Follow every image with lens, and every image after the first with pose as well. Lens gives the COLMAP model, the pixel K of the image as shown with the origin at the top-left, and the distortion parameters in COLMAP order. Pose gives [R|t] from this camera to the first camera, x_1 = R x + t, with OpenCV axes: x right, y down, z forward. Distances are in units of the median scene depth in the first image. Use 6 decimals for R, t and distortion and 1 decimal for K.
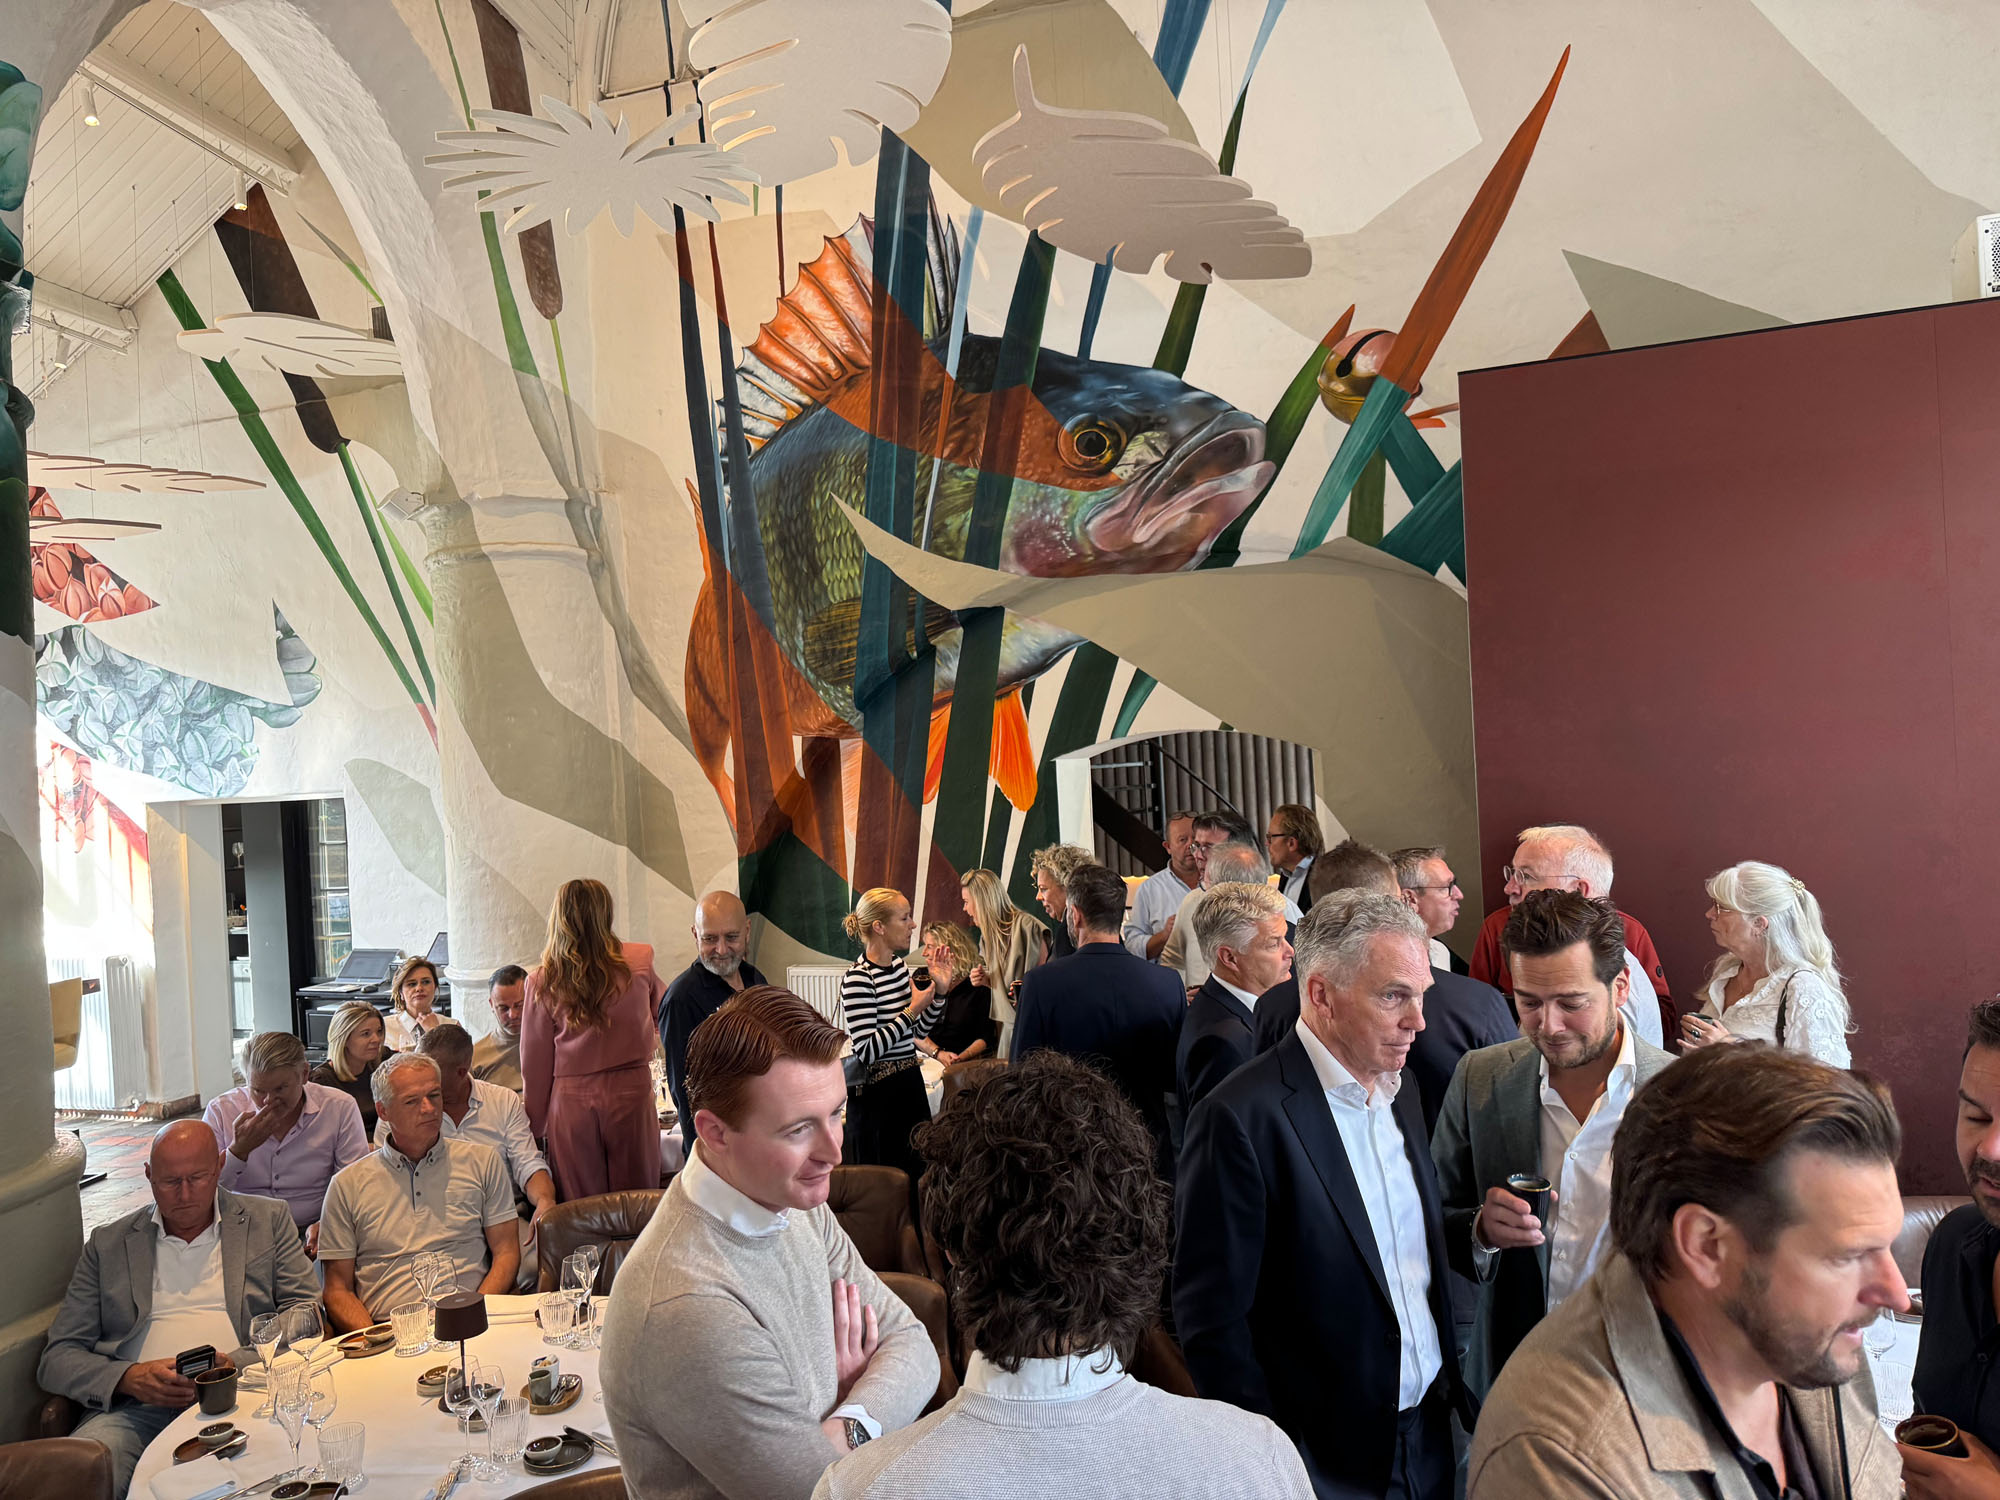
lens RADIAL K [[1395.9, 0, 994.2], [0, 1395.9, 752.8], [0, 0, 1]] dist [0.191294, -0.359456]
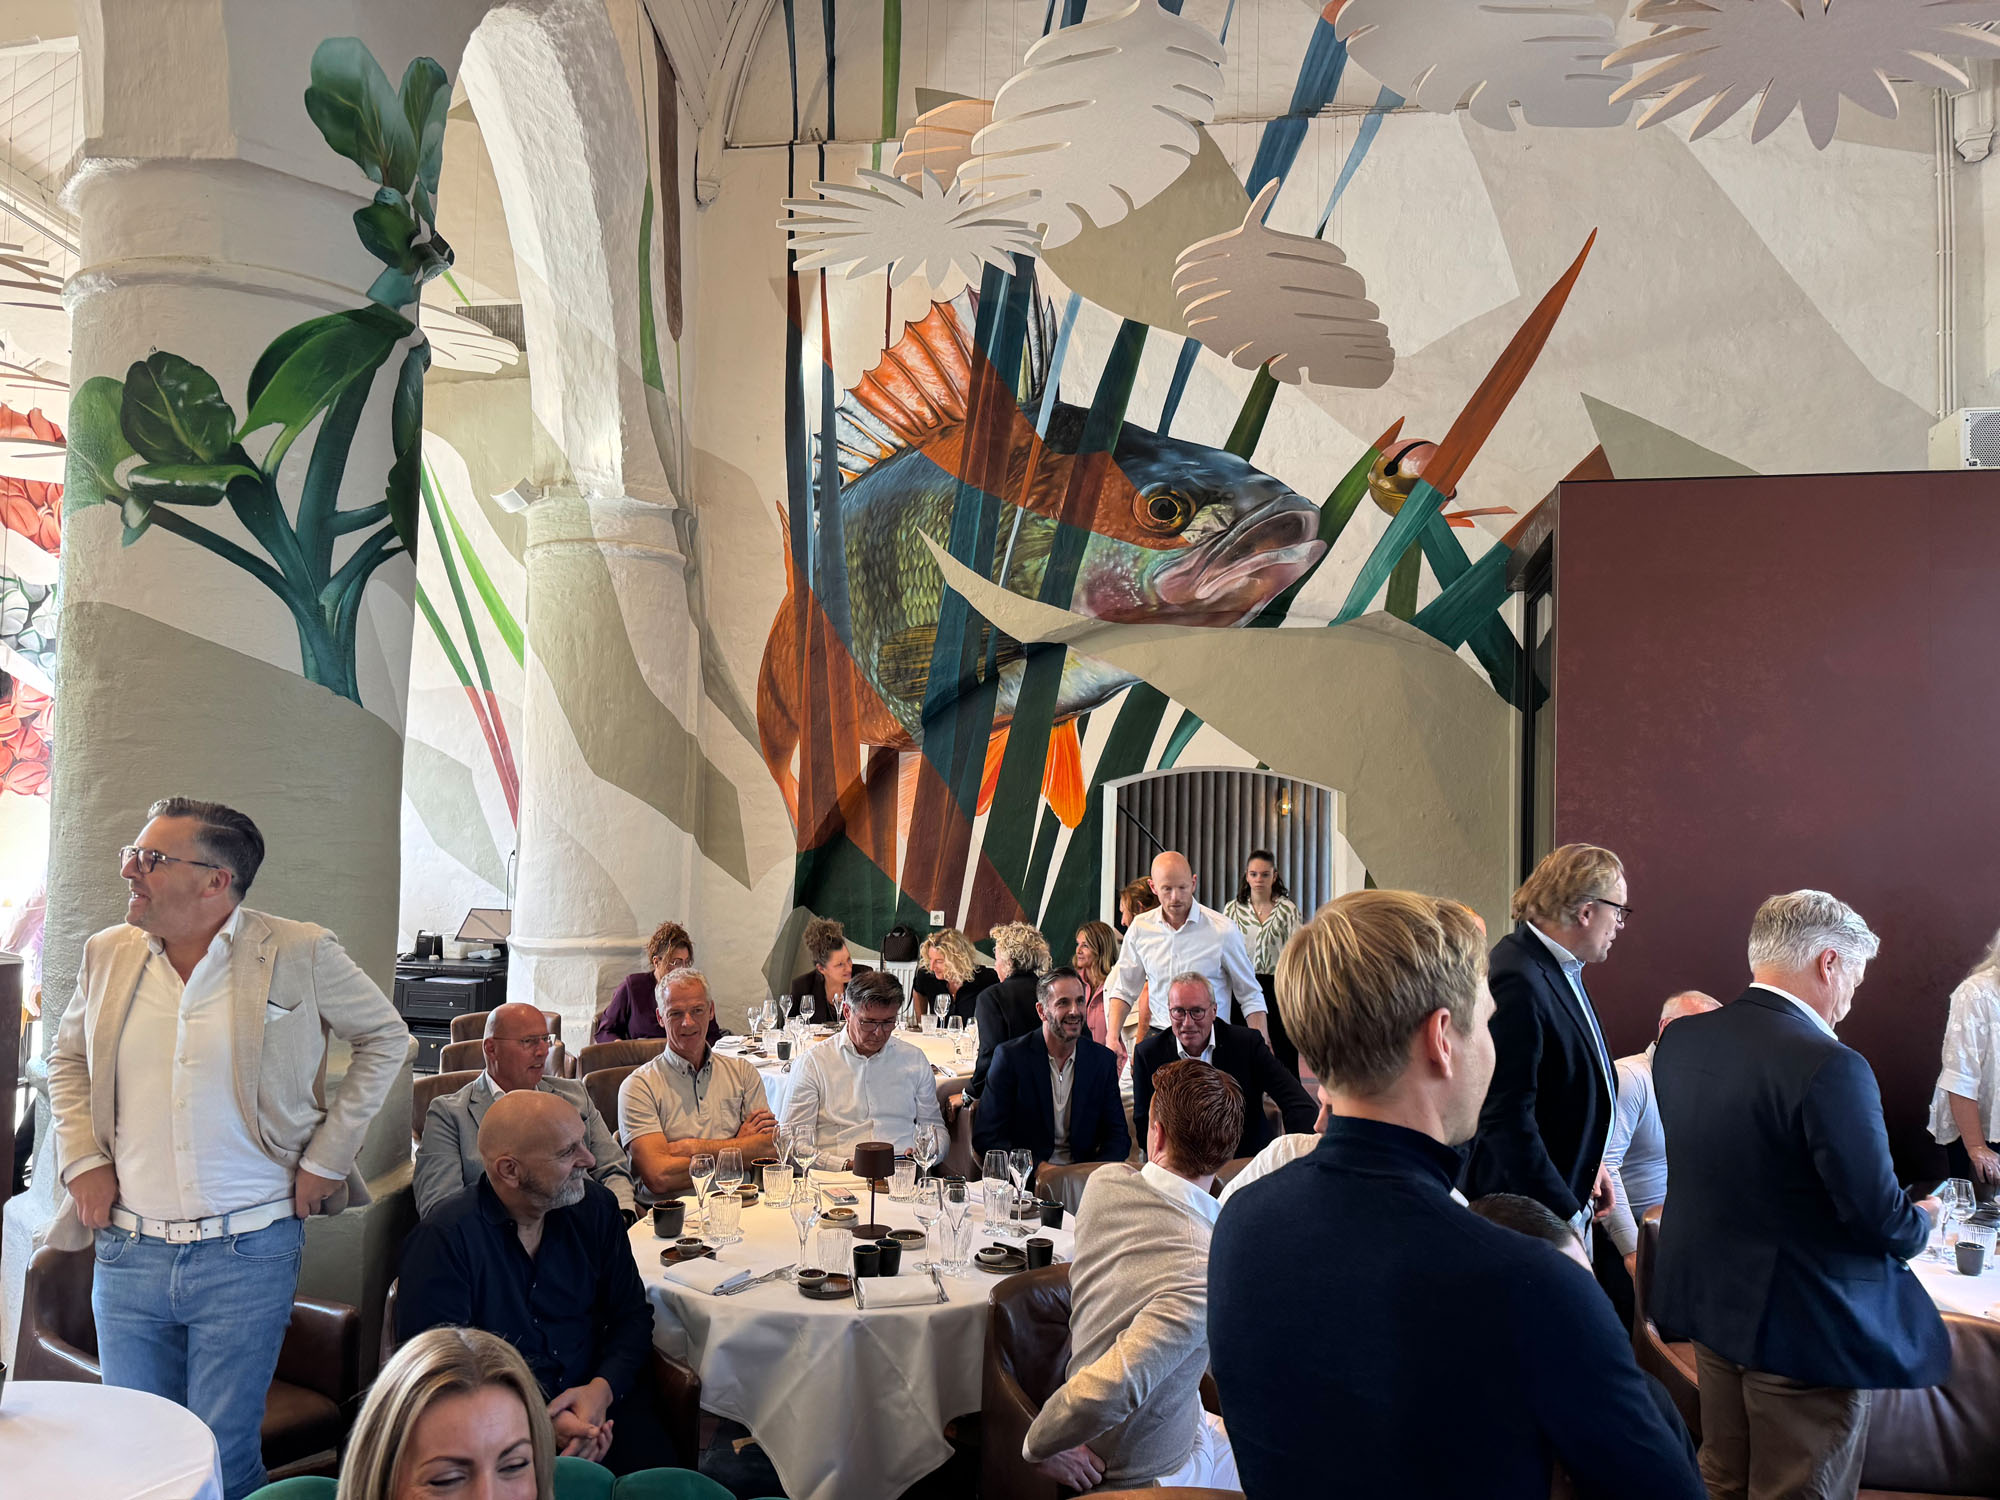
lens RADIAL K [[1395.9, 0, 994.2], [0, 1395.9, 752.8], [0, 0, 1]] dist [0.191294, -0.359456]
pose [[0.985737, 0.085448, 0.144984, -0.205419], [-0.077983, 0.995357, -0.056425, 0.049585], [-0.149132, 0.044314, 0.987824, -0.090888]]
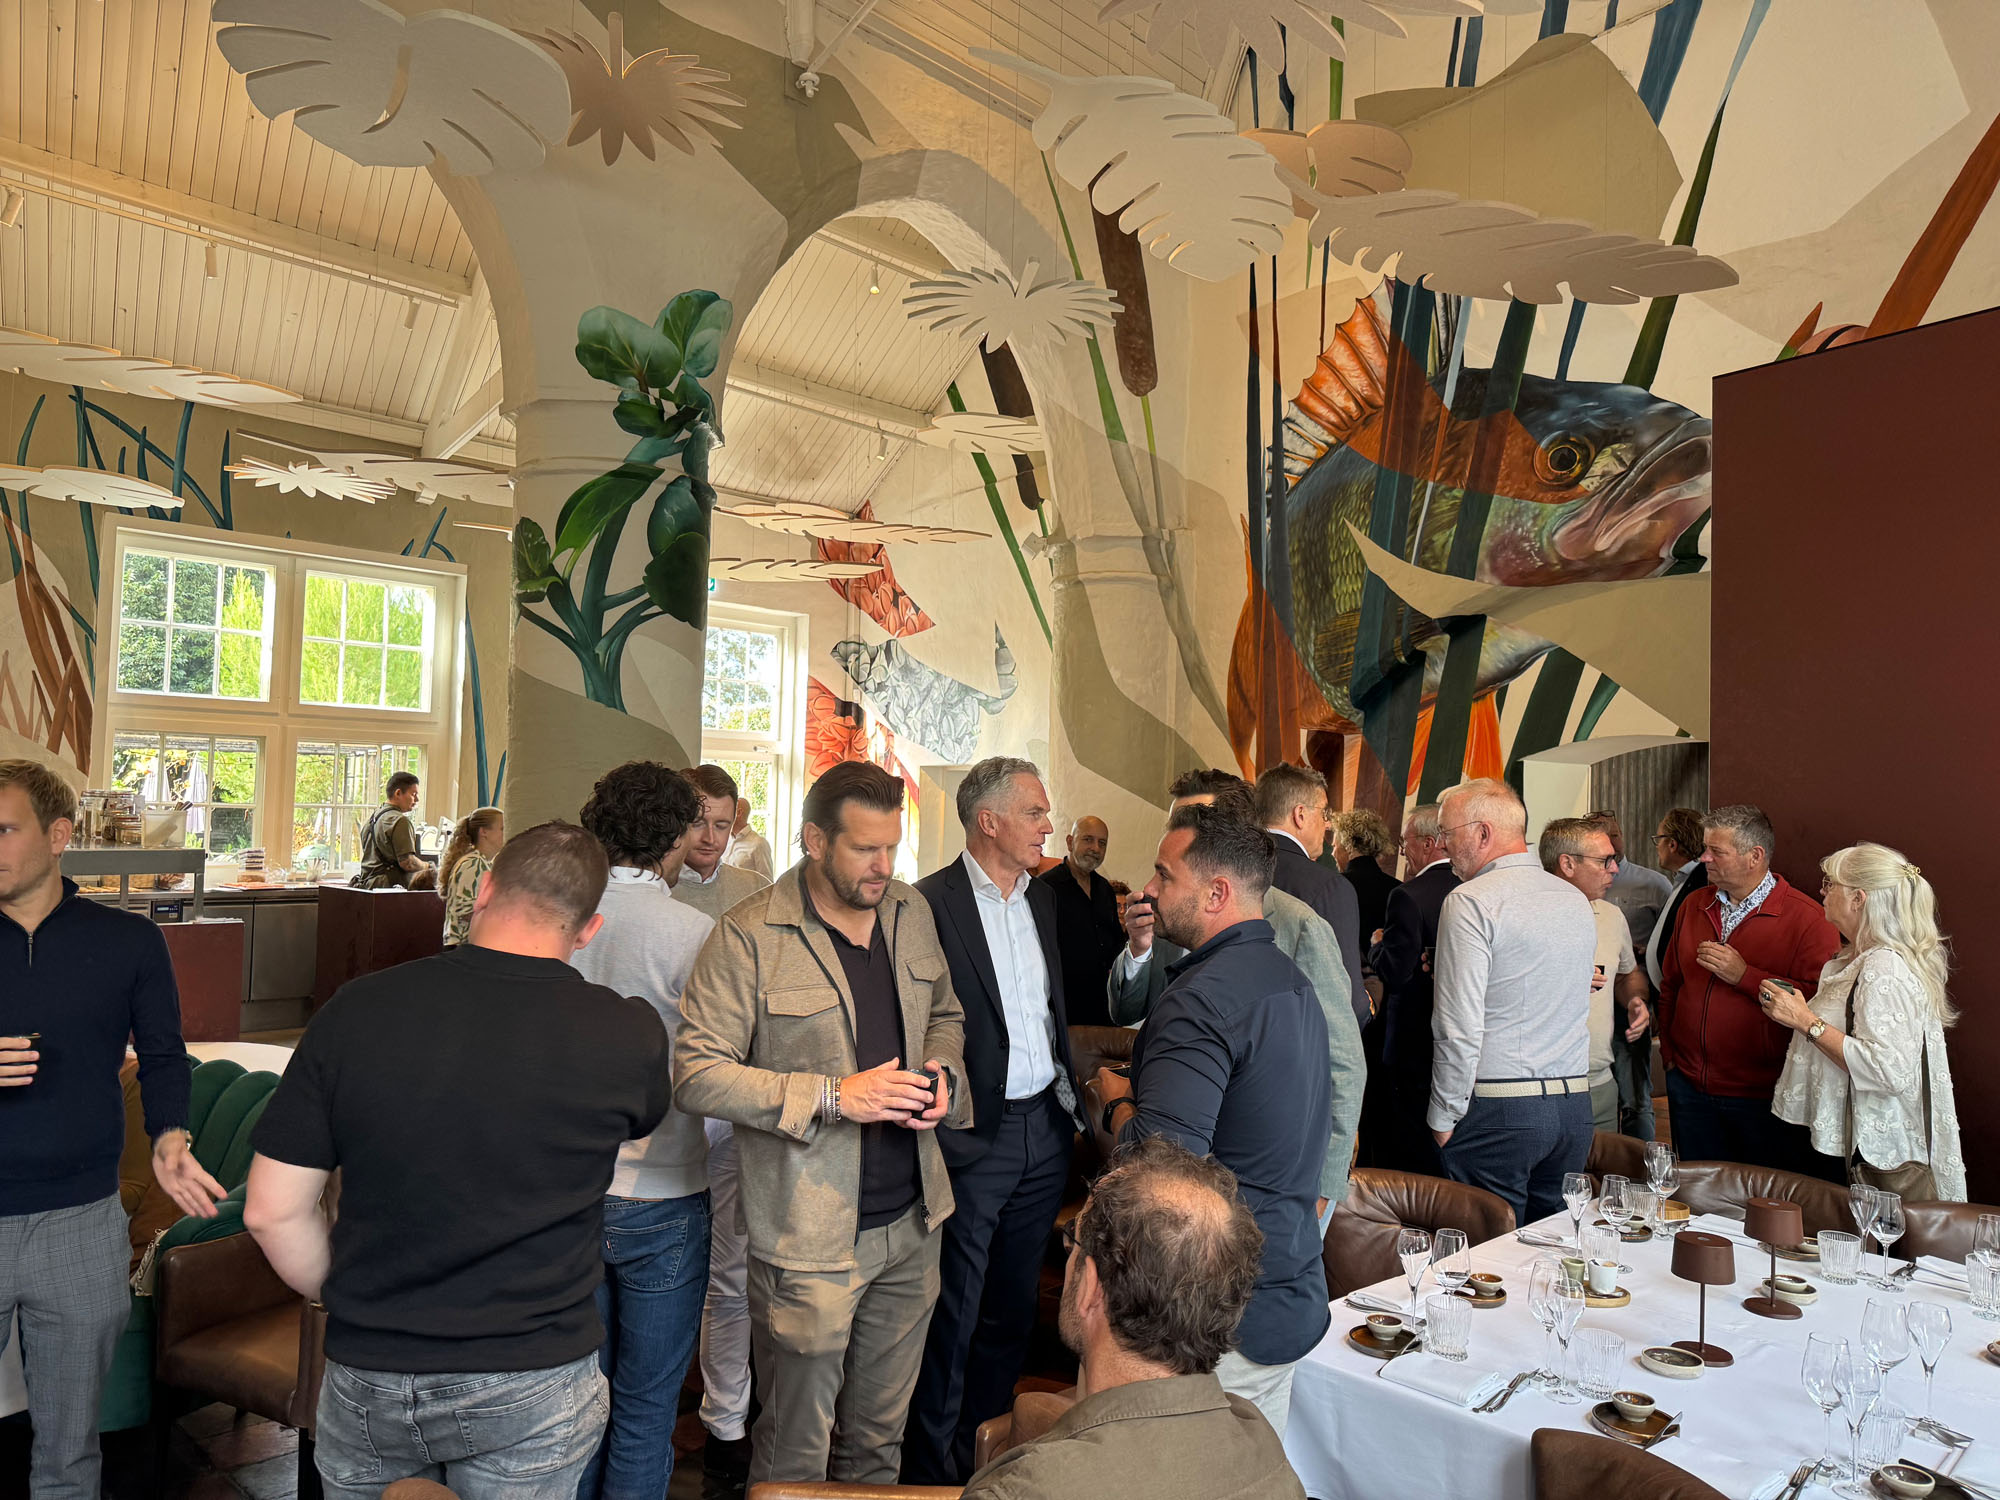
lens RADIAL K [[1395.9, 0, 994.2], [0, 1395.9, 752.8], [0, 0, 1]] dist [0.191294, -0.359456]
pose [[0.812950, 0.052846, -0.579931, 0.338864], [-0.069558, 0.997556, -0.006604, 0.034197], [0.578164, 0.045707, 0.814639, -0.098969]]
